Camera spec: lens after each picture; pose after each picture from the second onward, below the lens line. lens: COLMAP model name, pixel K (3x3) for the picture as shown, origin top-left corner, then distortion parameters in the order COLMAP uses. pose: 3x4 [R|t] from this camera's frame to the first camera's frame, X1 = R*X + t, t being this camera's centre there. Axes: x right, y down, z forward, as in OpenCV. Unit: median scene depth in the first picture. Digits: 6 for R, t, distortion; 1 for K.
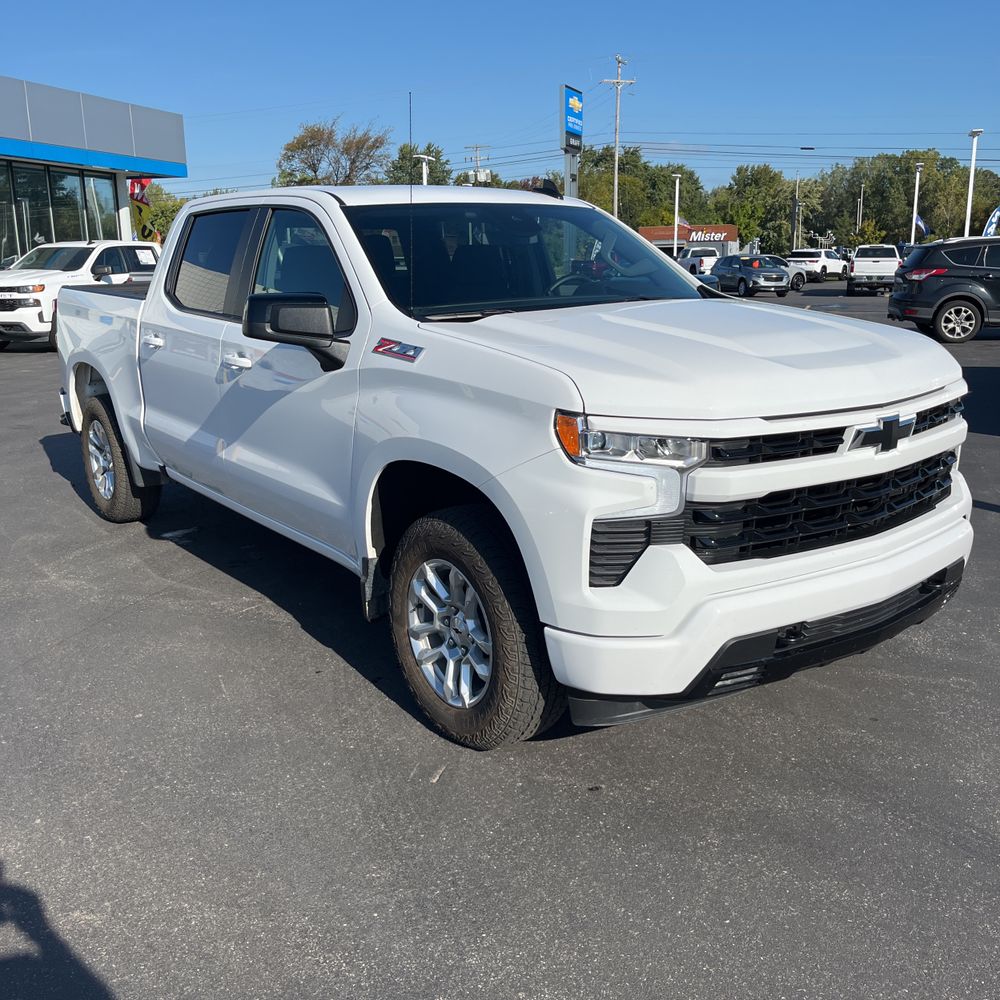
lens RADIAL K [[1025.5, 0, 507.9], [0, 1025.5, 502.4], [0, 0, 1]] dist [0.038346, -0.045138]
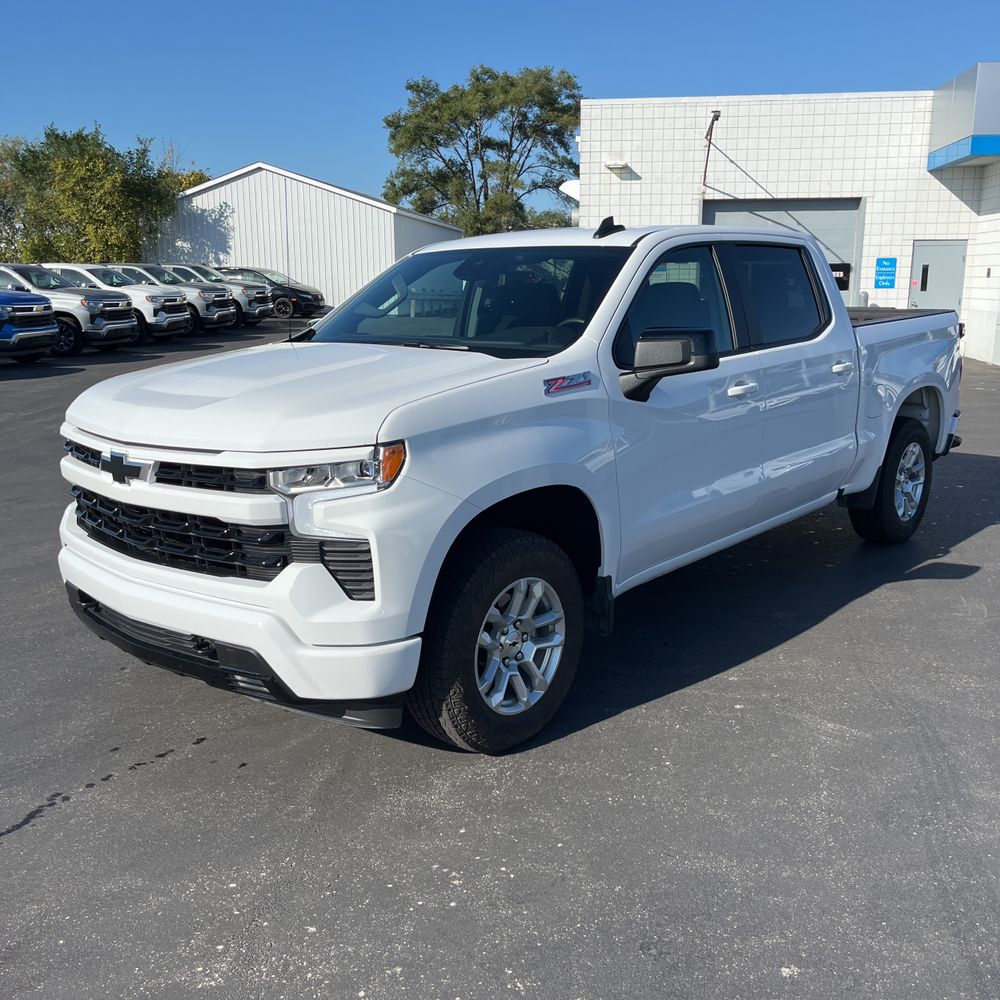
lens RADIAL K [[1024.6, 0, 501.6], [0, 1024.6, 502.7], [0, 0, 1]] dist [0.041751, 0.008331]
pose [[0.196677, 0.225088, -0.954282, 1.545189], [-0.228159, 0.957079, 0.178725, -0.329121], [0.953552, 0.182577, 0.239591, 1.141278]]
